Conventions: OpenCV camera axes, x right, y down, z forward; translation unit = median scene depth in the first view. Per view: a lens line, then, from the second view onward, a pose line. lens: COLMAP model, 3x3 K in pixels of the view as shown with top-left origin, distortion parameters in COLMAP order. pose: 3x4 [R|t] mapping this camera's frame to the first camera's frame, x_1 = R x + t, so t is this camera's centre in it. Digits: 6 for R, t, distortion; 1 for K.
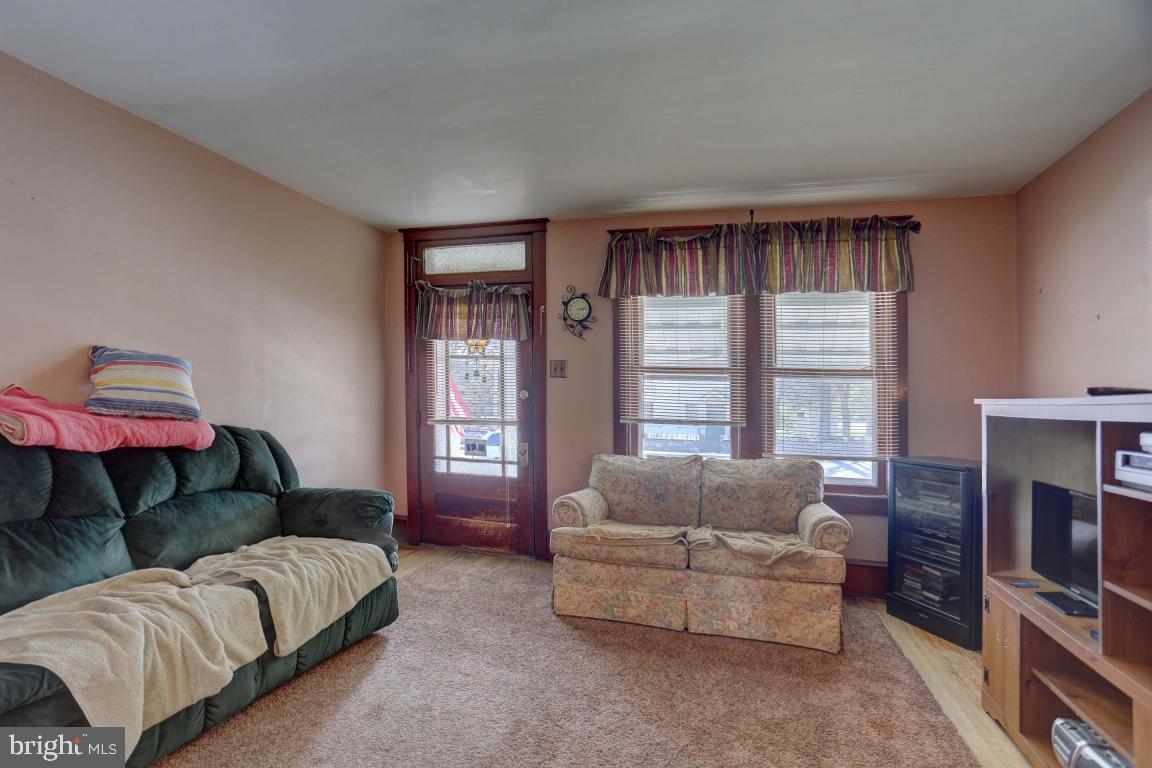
lens RADIAL K [[579.7, 0, 562.0], [0, 579.7, 366.0], [0, 0, 1]] dist [-0.083098, 0.038834]
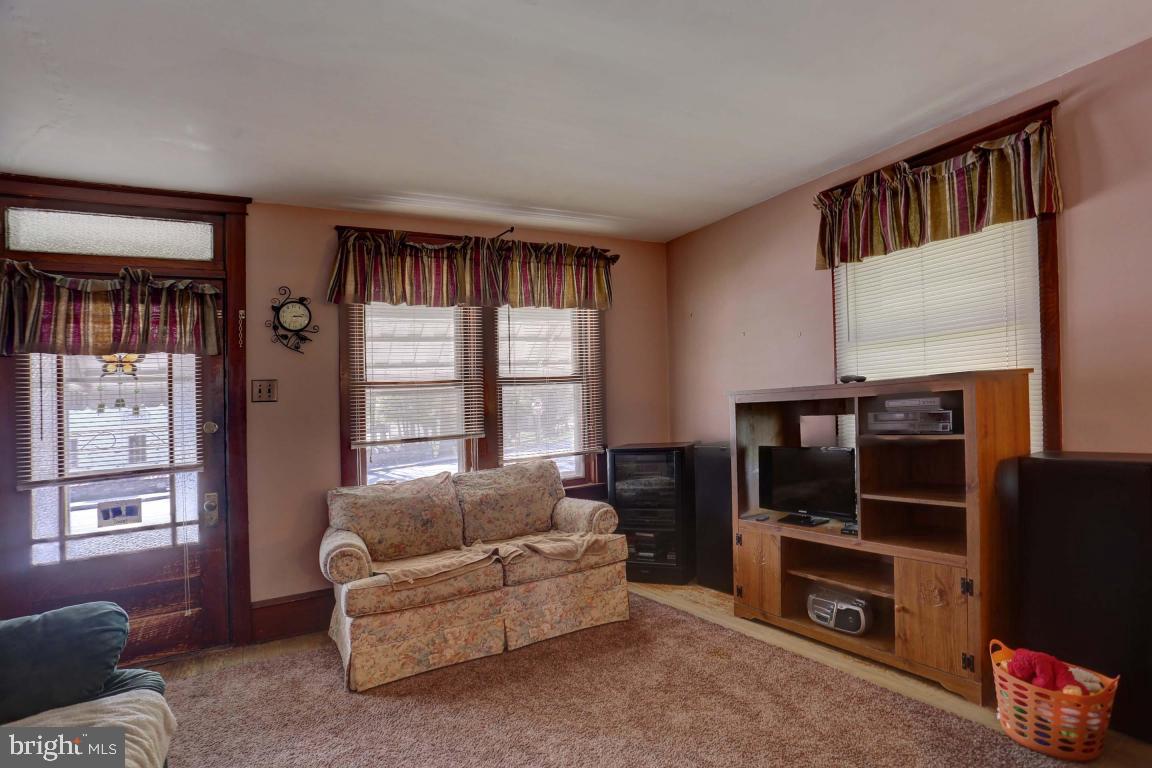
lens RADIAL K [[579.7, 0, 562.0], [0, 579.7, 366.0], [0, 0, 1]] dist [-0.083098, 0.038834]
pose [[0.681550, -0.018159, 0.731546, -0.348743], [0.043181, 0.998948, -0.015434, 0.000661], [-0.730496, 0.042108, 0.681617, 0.208647]]
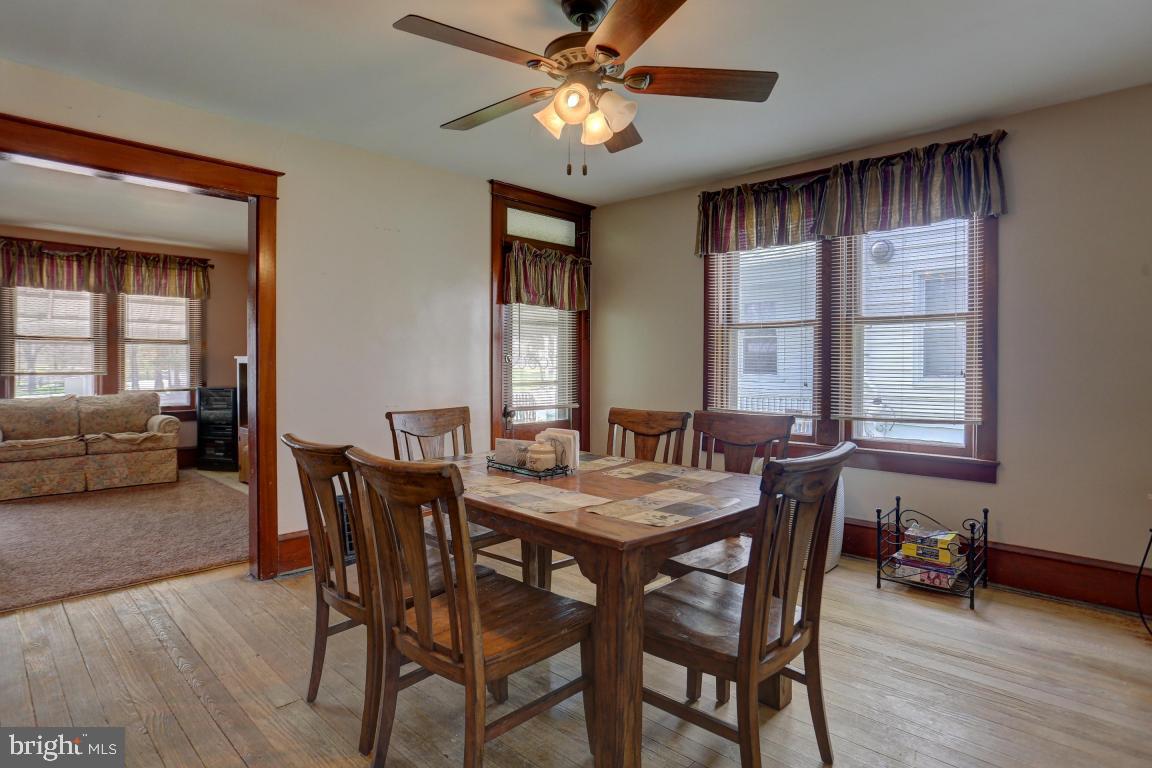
lens RADIAL K [[635.4, 0, 567.8], [0, 635.4, 374.8], [0, 0, 1]] dist [-0.079604, 0.038478]
pose [[0.467737, -0.039414, 0.882988, -0.621040], [-0.040541, 0.996997, 0.065979, -0.062480], [-0.882937, -0.066658, 0.464735, -0.976196]]
